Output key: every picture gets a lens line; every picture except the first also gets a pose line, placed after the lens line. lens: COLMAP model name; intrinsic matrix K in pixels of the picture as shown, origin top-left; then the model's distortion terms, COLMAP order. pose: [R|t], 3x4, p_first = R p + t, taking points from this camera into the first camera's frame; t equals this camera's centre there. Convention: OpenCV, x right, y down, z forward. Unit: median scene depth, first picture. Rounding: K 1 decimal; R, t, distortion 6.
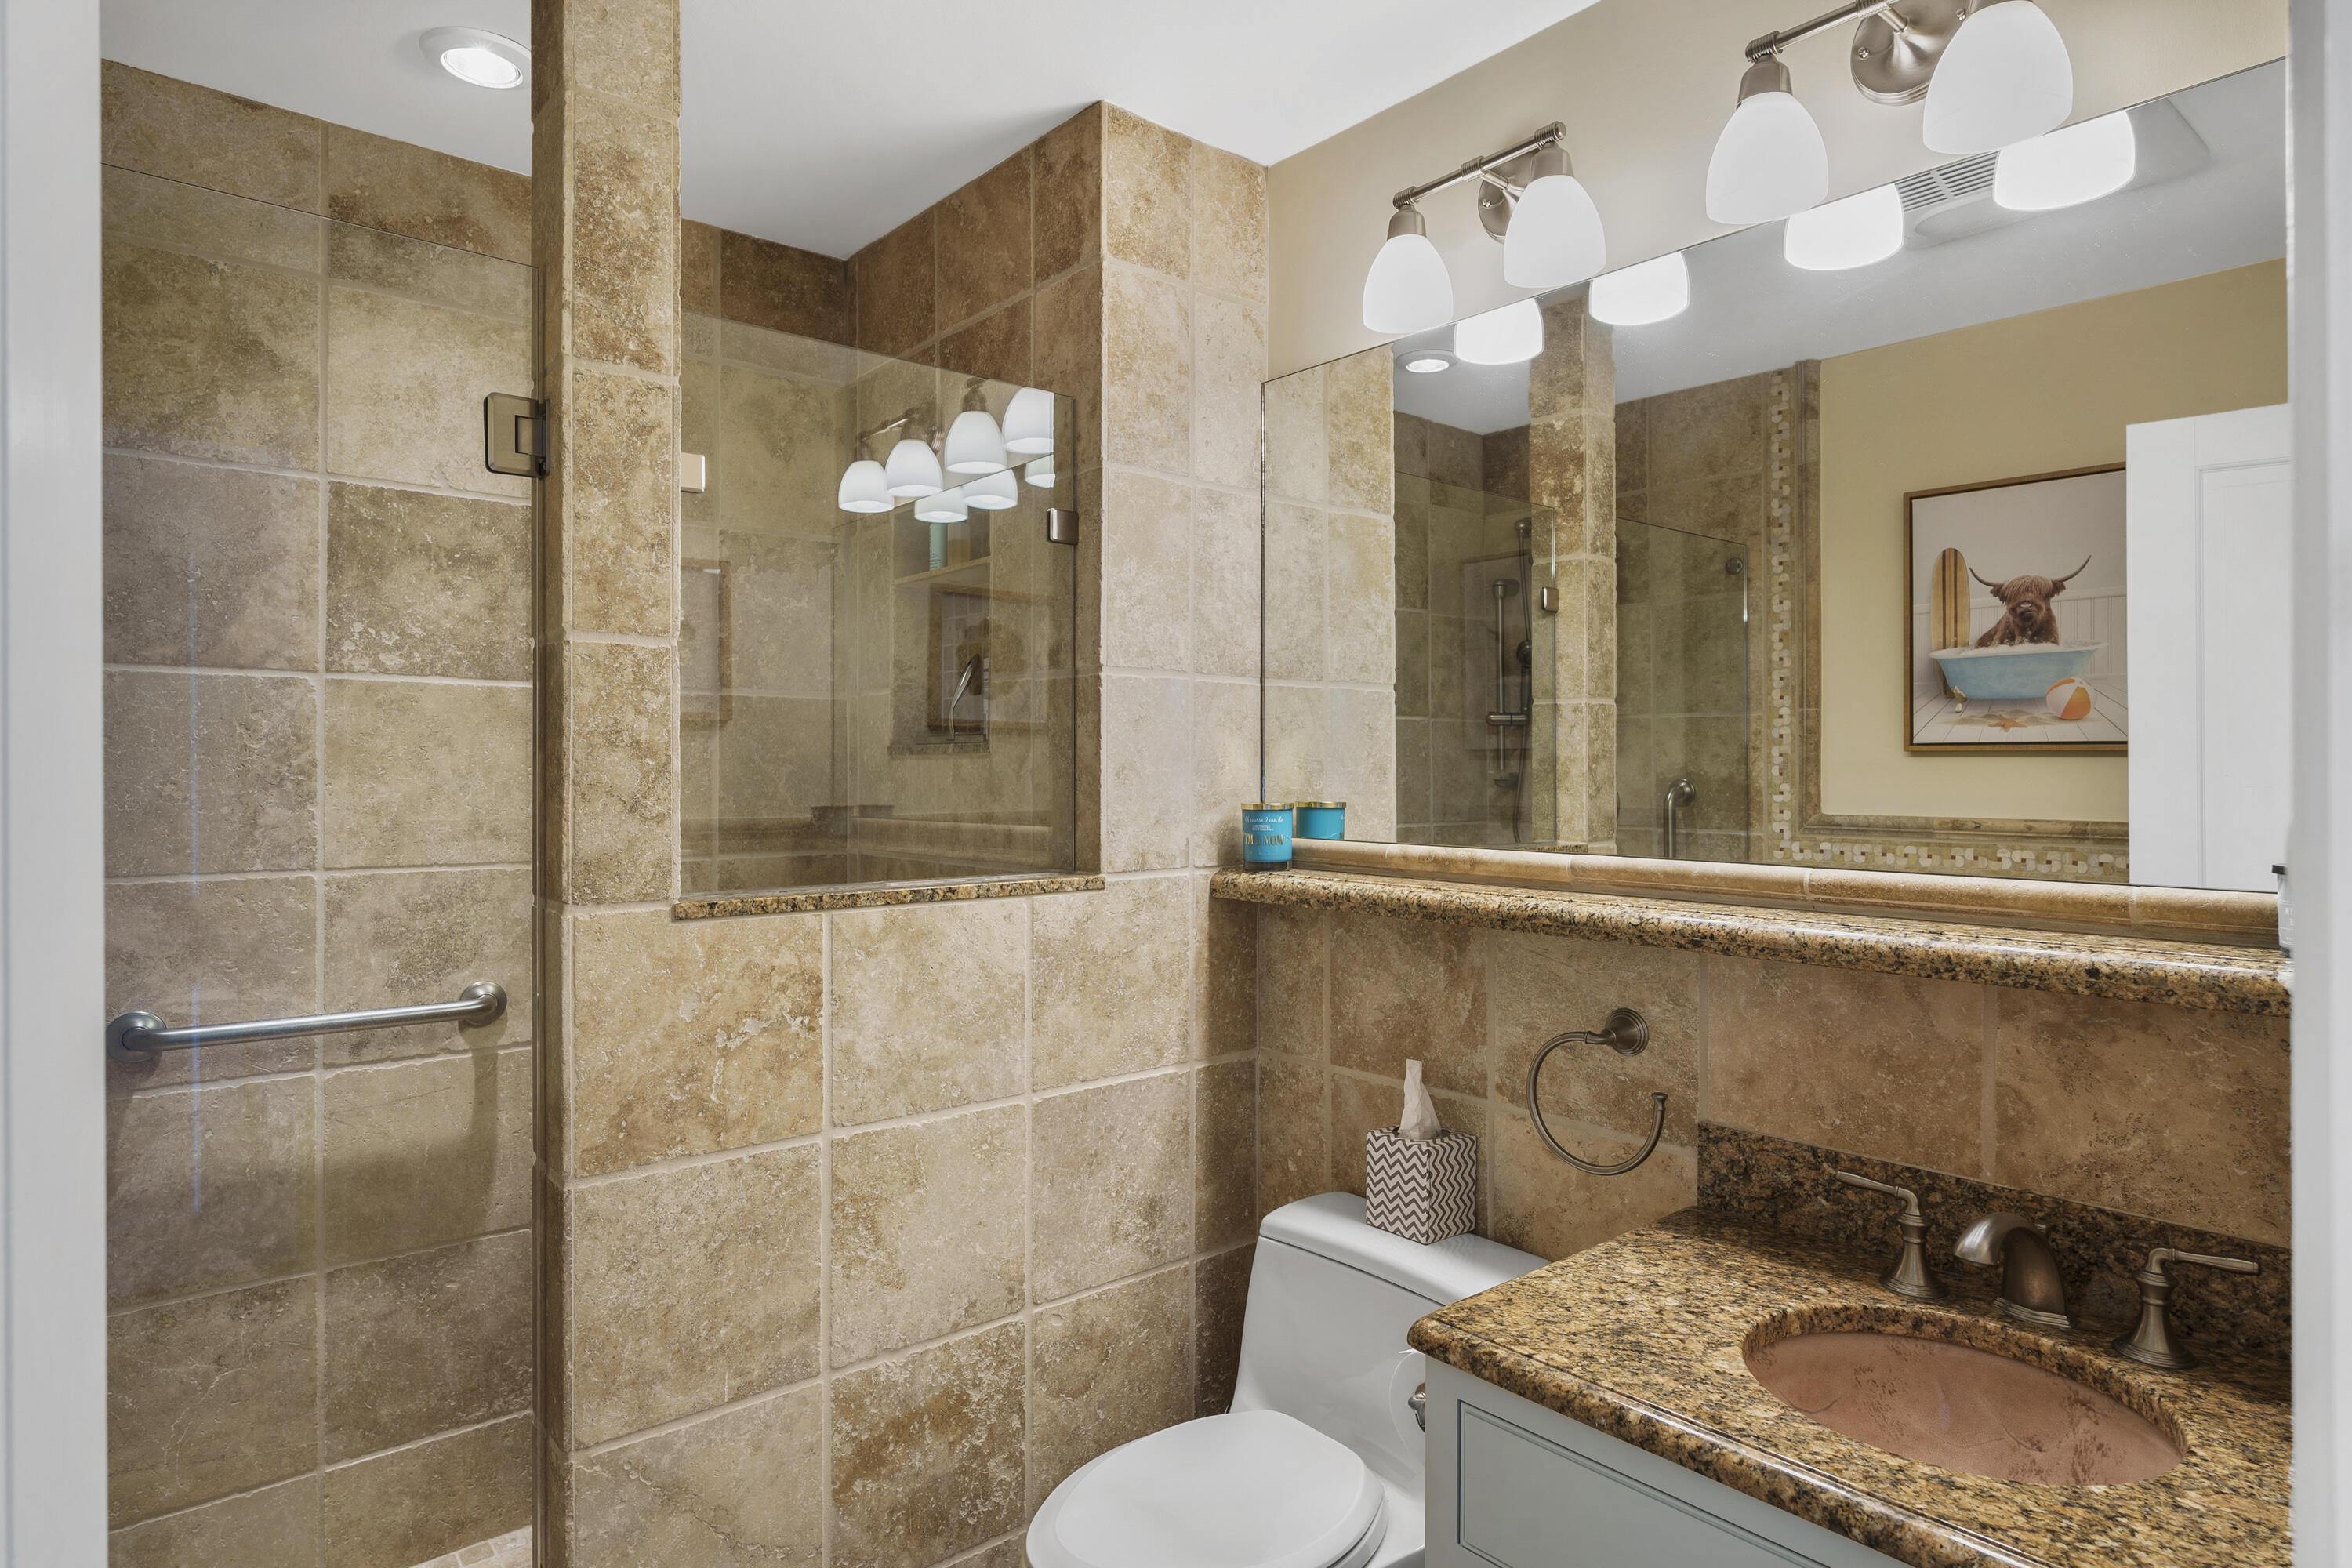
lens RADIAL K [[1348.6, 0, 1176.0], [0, 1348.6, 784.0], [0, 0, 1]] dist [-0.002871, -0.001711]
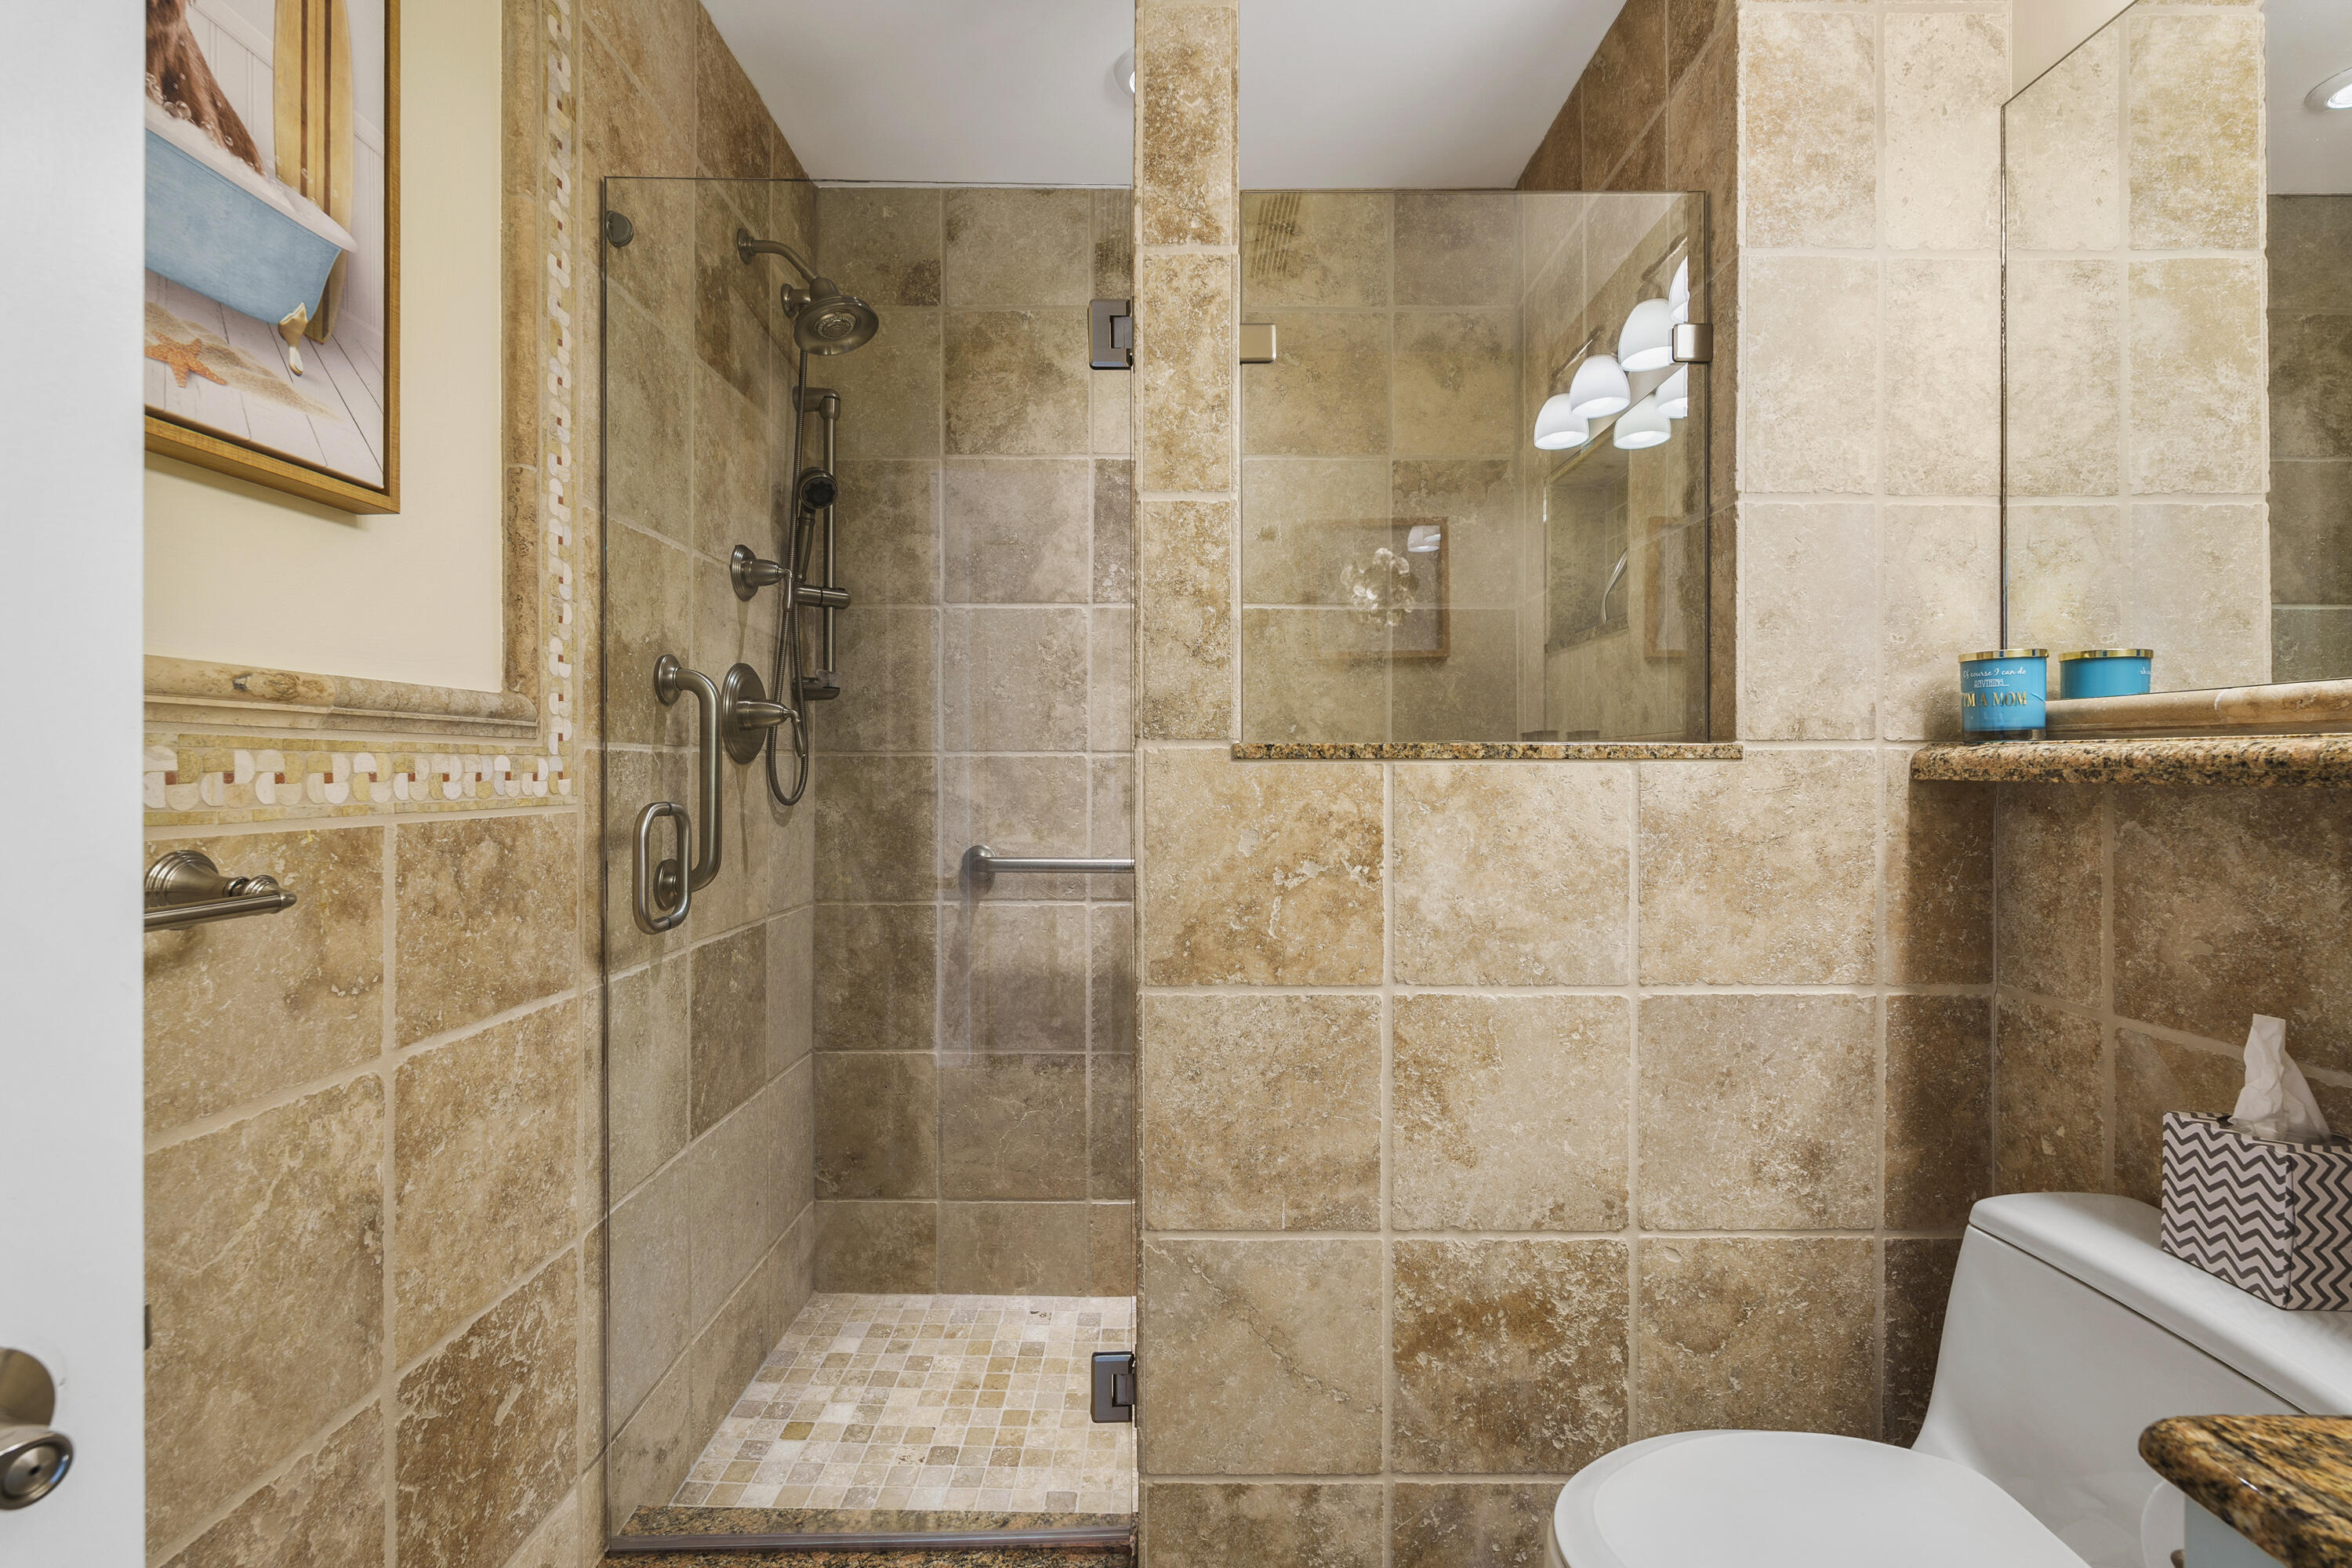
lens RADIAL K [[1027.0, 0, 1176.0], [0, 1027.0, 784.0], [0, 0, 1]] dist [-0.006871, 0.000943]
pose [[0.755100, 0.005129, -0.655590, 0.103428], [-0.010024, 0.999943, -0.003722, 0.103253], [0.655533, 0.009383, 0.755108, 0.298408]]
